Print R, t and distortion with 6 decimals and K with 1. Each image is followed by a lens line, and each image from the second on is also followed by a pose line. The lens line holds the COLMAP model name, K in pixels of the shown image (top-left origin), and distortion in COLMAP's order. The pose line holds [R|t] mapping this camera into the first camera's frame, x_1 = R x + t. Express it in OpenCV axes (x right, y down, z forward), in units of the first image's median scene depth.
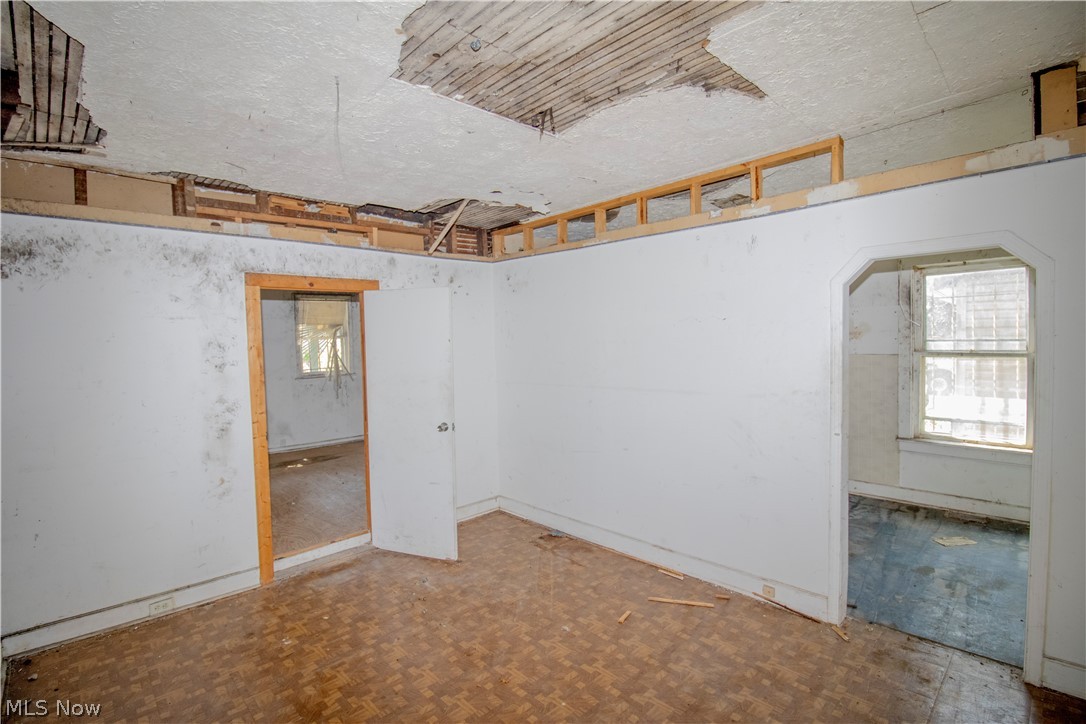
lens RADIAL K [[509.4, 0, 552.7], [0, 509.4, 361.5], [0, 0, 1]] dist [-0.000687, -0.003235]
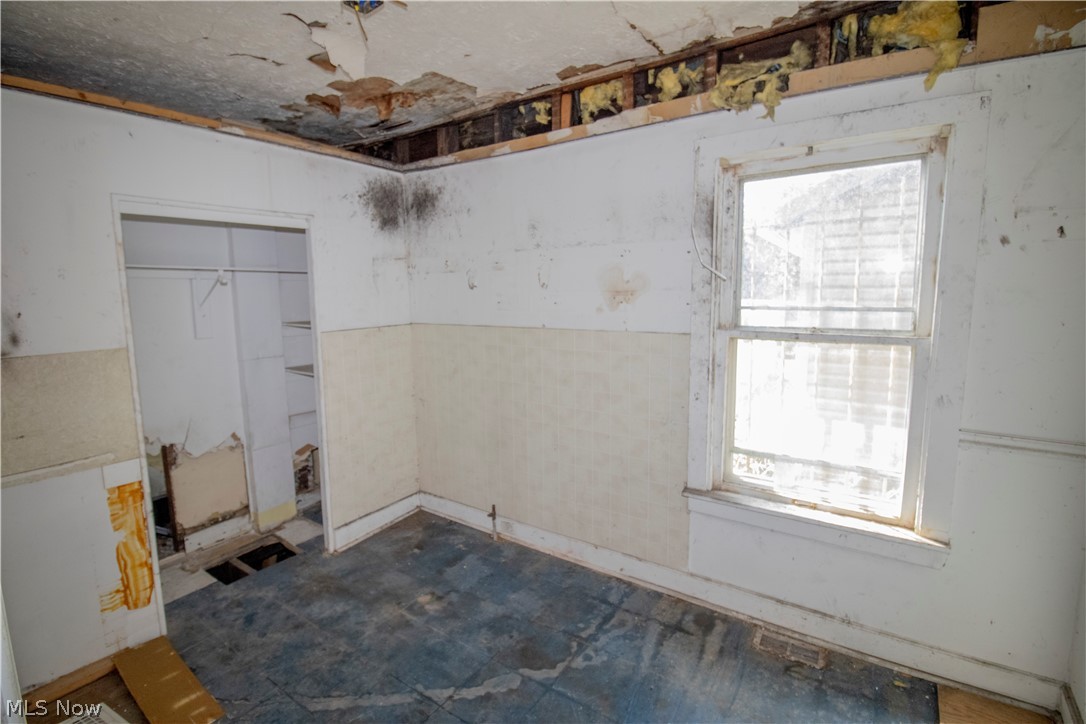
lens RADIAL K [[509.4, 0, 542.1], [0, 509.4, 358.3], [0, 0, 1]] dist [-0.000687, -0.003235]
pose [[0.983575, -0.011875, 0.180110, 0.454464], [-0.002905, 0.996663, 0.081574, -0.032551], [-0.180477, -0.080757, 0.980258, 0.536387]]
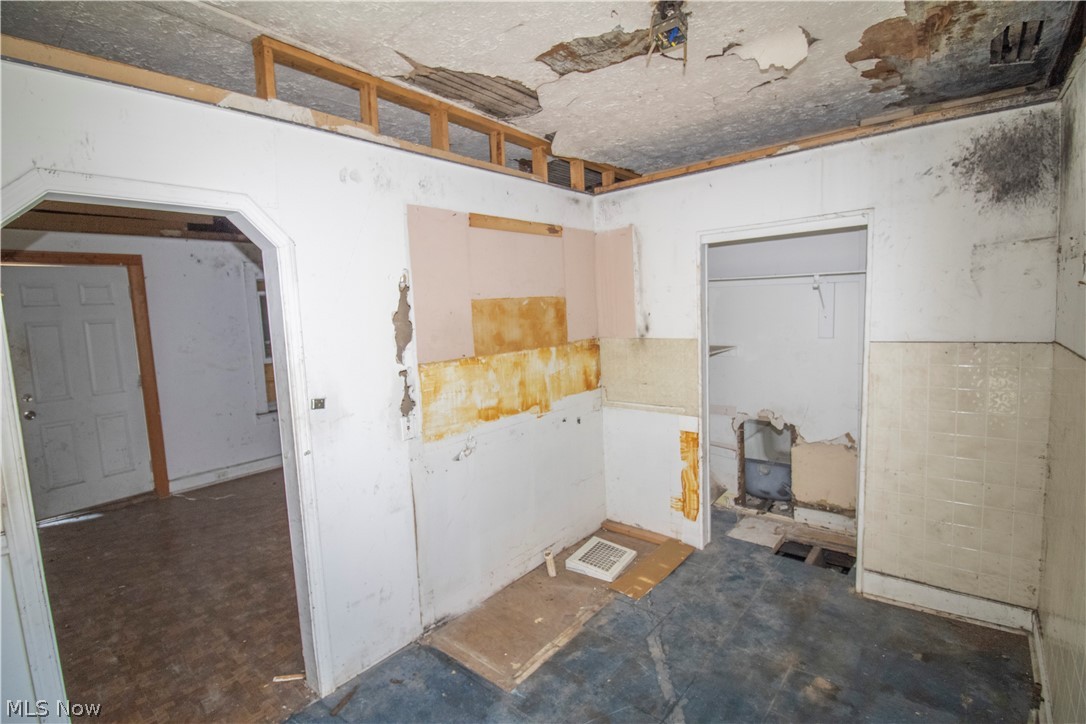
lens RADIAL K [[509.4, 0, 545.8], [0, 509.4, 358.9], [0, 0, 1]] dist [-0.000687, -0.003235]
pose [[0.091912, 0.127279, -0.987599, 0.911191], [-0.013468, 0.991866, 0.126575, -0.065974], [0.995676, 0.001667, 0.092879, 0.881945]]
